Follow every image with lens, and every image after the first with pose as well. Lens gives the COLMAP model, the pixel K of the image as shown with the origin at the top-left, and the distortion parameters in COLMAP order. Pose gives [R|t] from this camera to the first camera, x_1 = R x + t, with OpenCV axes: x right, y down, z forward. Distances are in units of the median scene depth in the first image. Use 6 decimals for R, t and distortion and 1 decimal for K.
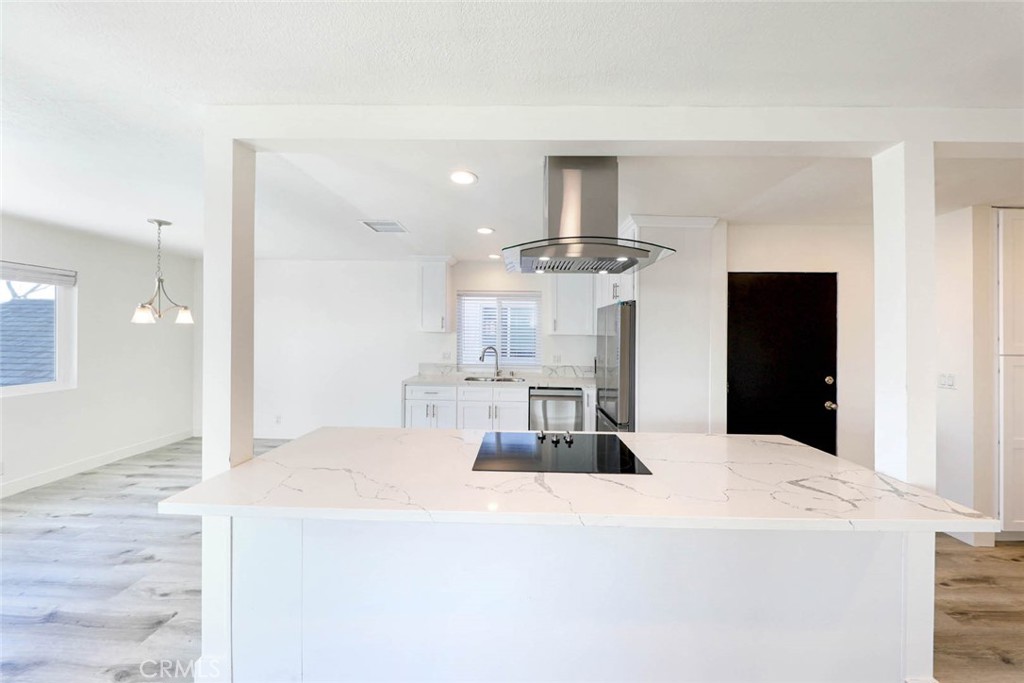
lens RADIAL K [[324.5, 0, 508.5], [0, 324.5, 329.5], [0, 0, 1]] dist [-0.007032, -0.000029]
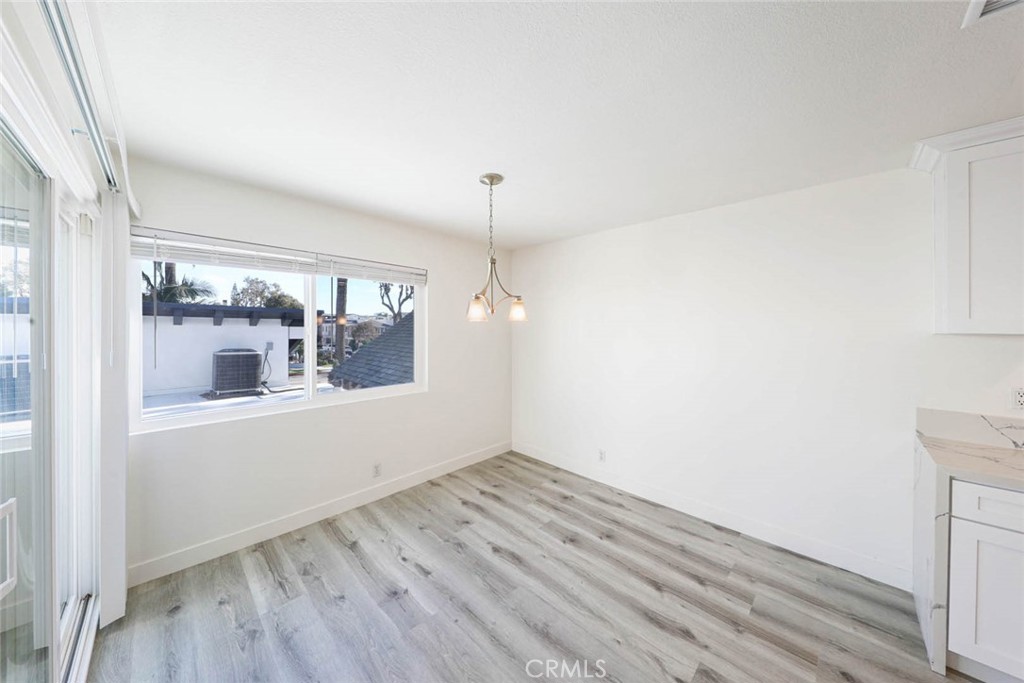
lens RADIAL K [[324.5, 0, 508.5], [0, 324.5, 329.5], [0, 0, 1]] dist [-0.007032, -0.000029]
pose [[0.743751, -0.005998, -0.668429, -0.568729], [0.003735, 0.999981, -0.004817, 0.001816], [0.668446, 0.001087, 0.743760, 0.481876]]
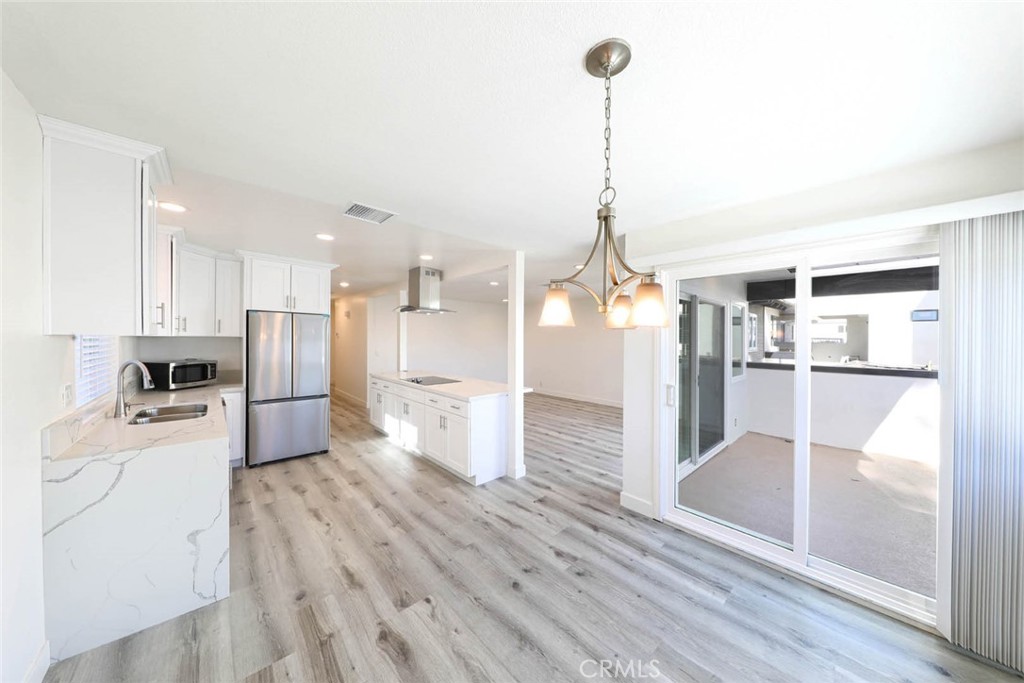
lens RADIAL K [[326.2, 0, 515.8], [0, 326.2, 335.9], [0, 0, 1]] dist [-0.010932, -0.000083]
pose [[-0.707023, -0.020227, 0.706902, -1.269282], [-0.026501, 0.999647, 0.002099, -0.012453], [-0.706694, -0.017250, -0.707309, 1.347639]]
